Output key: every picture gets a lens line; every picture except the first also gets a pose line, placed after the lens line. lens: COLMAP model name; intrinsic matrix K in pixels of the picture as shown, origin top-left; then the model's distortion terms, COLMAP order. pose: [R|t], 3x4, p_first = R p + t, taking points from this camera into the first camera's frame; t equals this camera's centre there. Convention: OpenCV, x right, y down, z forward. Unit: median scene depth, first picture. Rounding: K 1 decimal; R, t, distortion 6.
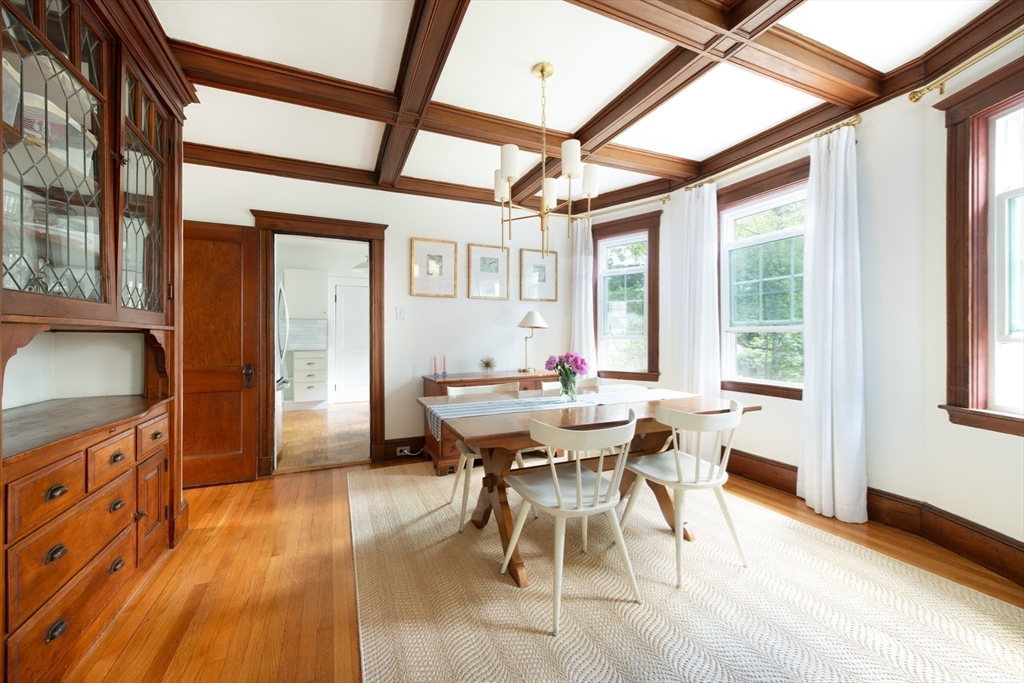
lens RADIAL K [[400.1, 0, 516.0], [0, 400.1, 336.8], [0, 0, 1]] dist [-0.014730, -0.000246]
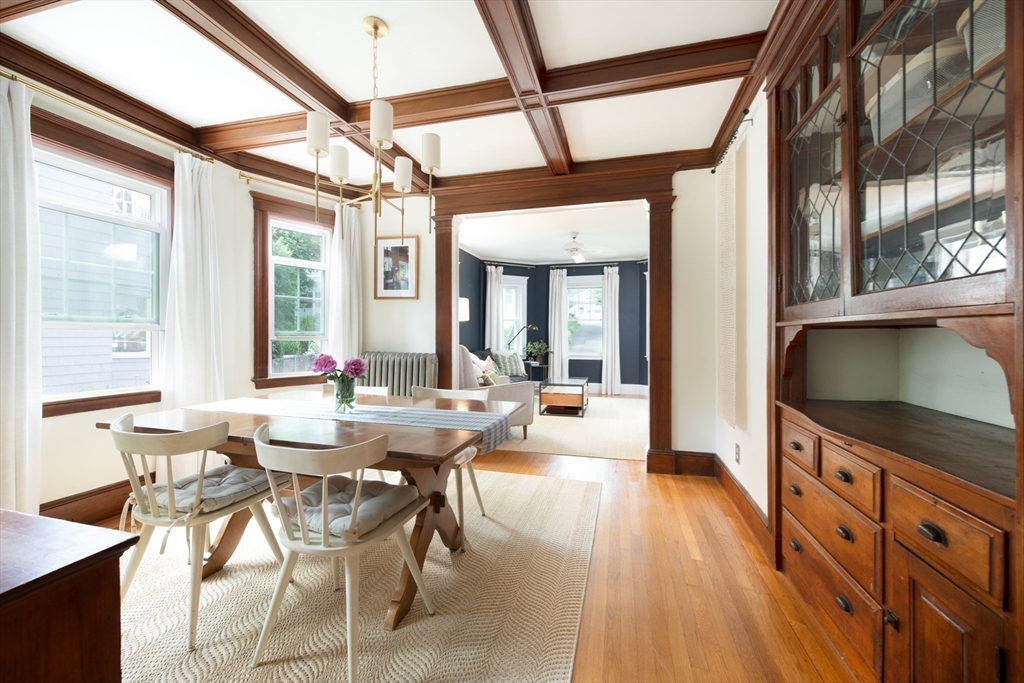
lens RADIAL K [[400.1, 0, 516.0], [0, 400.1, 336.8], [0, 0, 1]] dist [-0.014730, -0.000246]
pose [[-0.773246, 0.007961, 0.634057, -0.818513], [0.006813, 0.999968, -0.004246, 0.016038], [-0.634070, 0.001037, -0.773275, 1.668779]]
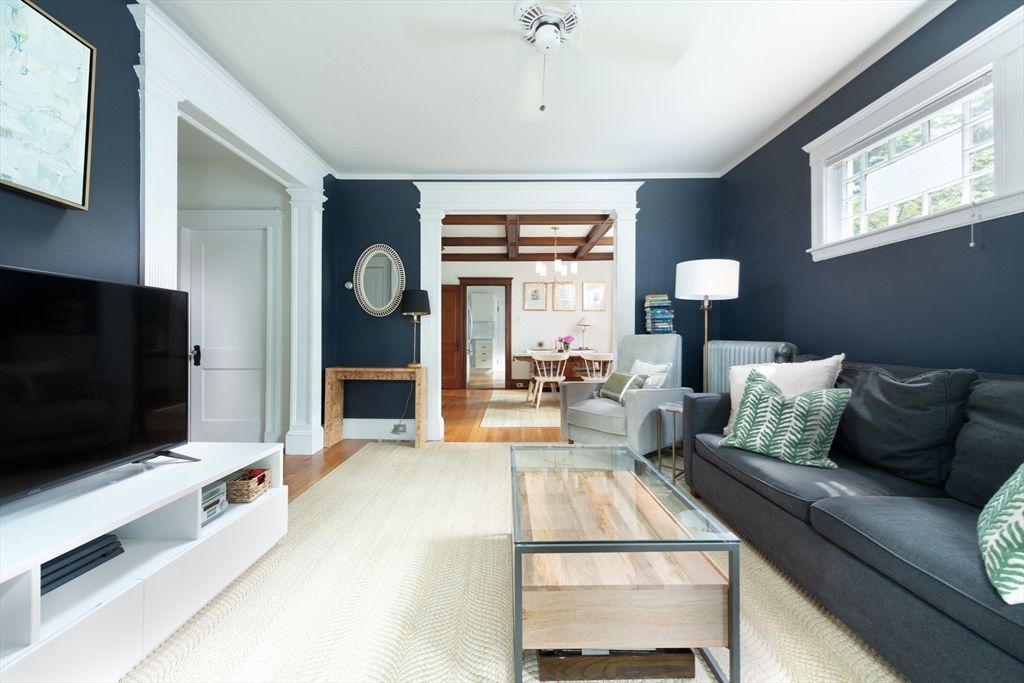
lens RADIAL K [[400.1, 0, 516.0], [0, 400.1, 336.8], [0, 0, 1]] dist [-0.014730, -0.000246]
pose [[0.913782, 0.005899, -0.406163, 0.484478], [-0.005277, 0.999983, 0.002651, 0.024585], [0.406172, -0.000279, 0.913797, -0.813202]]
